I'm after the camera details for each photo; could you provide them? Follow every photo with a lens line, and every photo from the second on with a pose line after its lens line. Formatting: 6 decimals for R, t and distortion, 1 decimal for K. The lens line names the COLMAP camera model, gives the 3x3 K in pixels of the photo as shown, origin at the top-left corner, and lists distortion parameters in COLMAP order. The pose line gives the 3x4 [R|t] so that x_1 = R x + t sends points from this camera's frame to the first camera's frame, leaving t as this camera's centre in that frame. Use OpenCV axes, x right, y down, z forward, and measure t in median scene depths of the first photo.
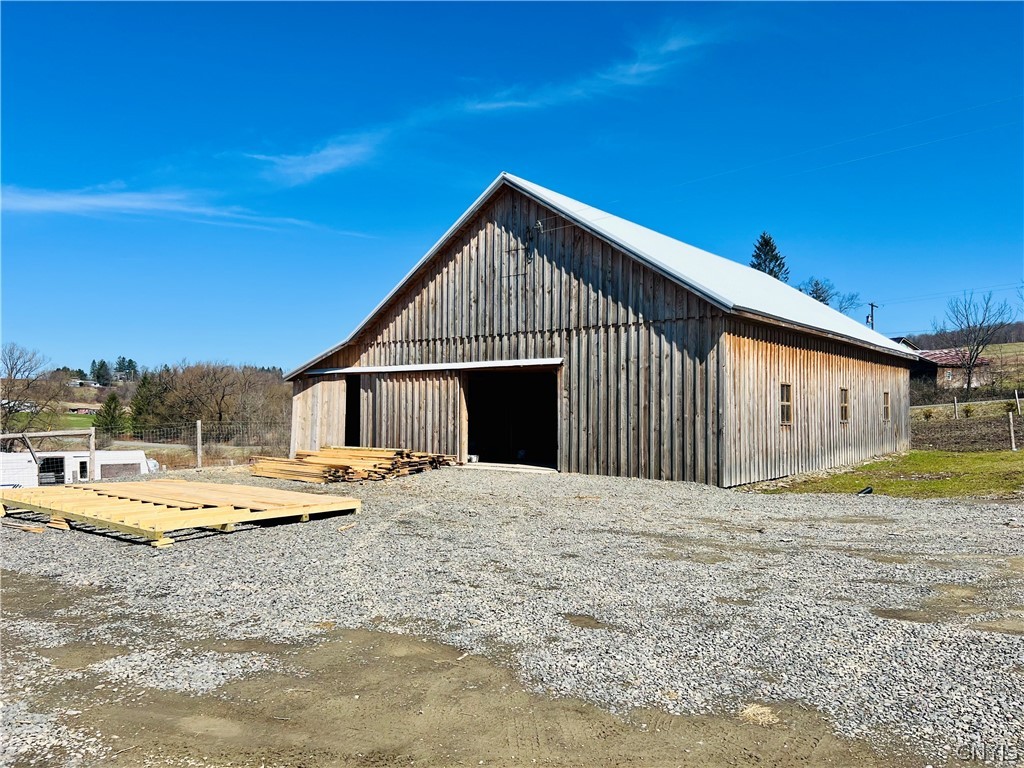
lens RADIAL K [[773.4, 0, 506.6], [0, 773.4, 392.0], [0, 0, 1]] dist [0.048810, -0.014806]
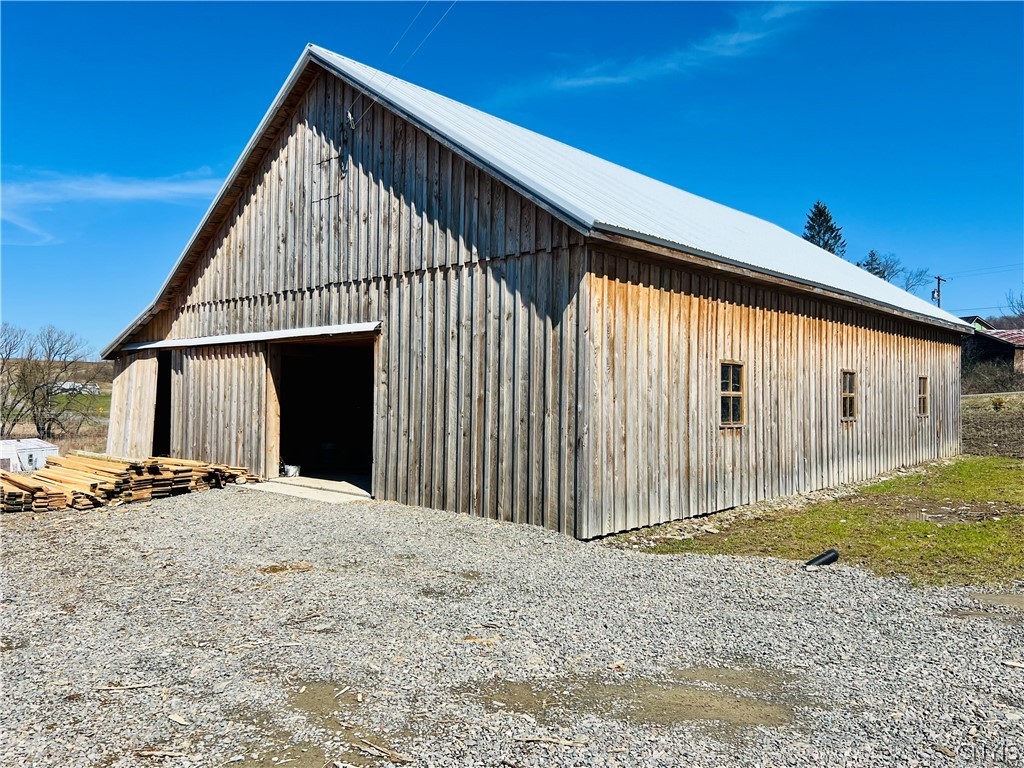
lens RADIAL K [[773.4, 0, 515.5], [0, 773.4, 378.9], [0, 0, 1]] dist [0.048810, -0.014806]
pose [[0.997598, 0.003538, -0.069177, 0.221831], [-0.003287, 0.999988, 0.003741, 0.000985], [0.069189, -0.003504, 0.997597, 0.348147]]
